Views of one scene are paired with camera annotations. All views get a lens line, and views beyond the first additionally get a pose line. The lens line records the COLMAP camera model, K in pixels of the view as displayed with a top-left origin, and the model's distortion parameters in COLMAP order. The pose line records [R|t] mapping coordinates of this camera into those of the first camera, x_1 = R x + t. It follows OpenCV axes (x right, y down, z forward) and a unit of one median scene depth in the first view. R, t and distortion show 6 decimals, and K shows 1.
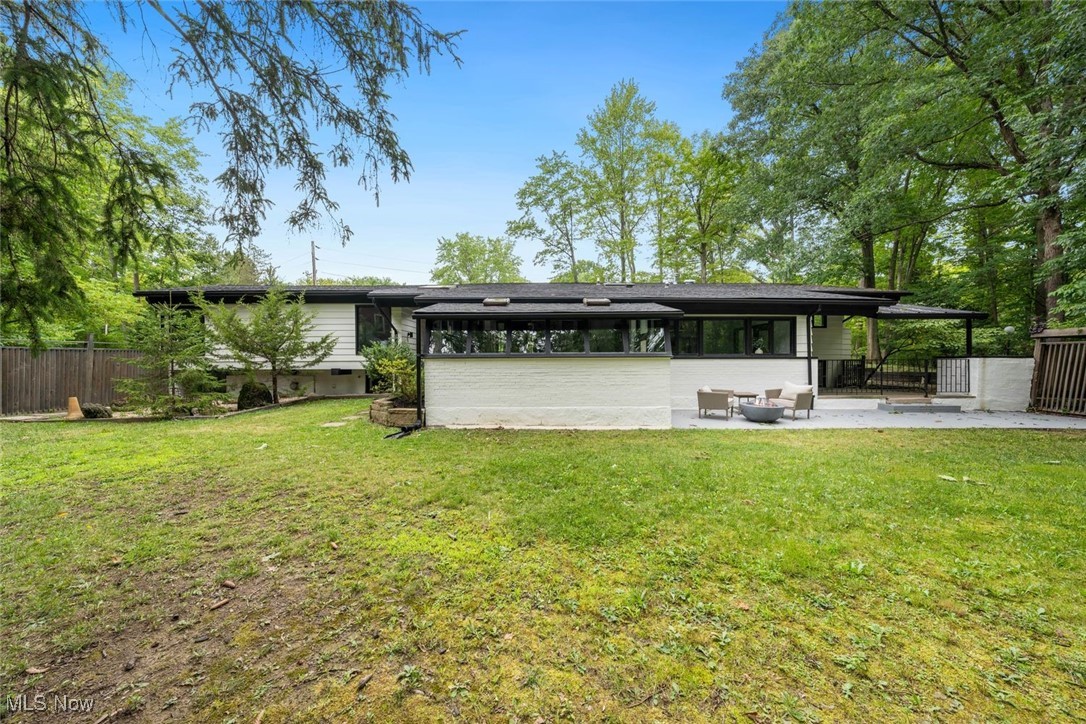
lens RADIAL K [[368.8, 0, 543.0], [0, 368.8, 362.0], [0, 0, 1]] dist [-0.001144, -0.000075]
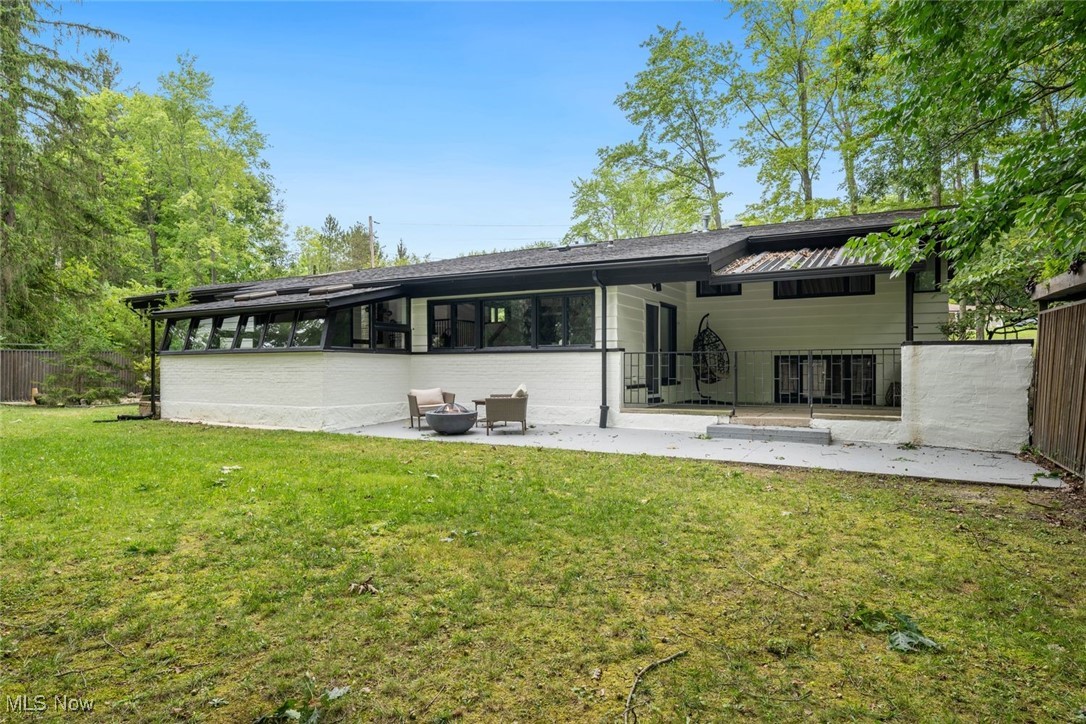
lens RADIAL K [[590.4, 0, 543.0], [0, 590.4, 362.0], [0, 0, 1]] dist [0.032840, 0.000047]
pose [[0.883102, -0.003395, -0.469169, 1.262578], [0.004371, 0.999990, 0.000991, 0.010061], [0.469161, -0.002926, 0.883108, -0.014683]]
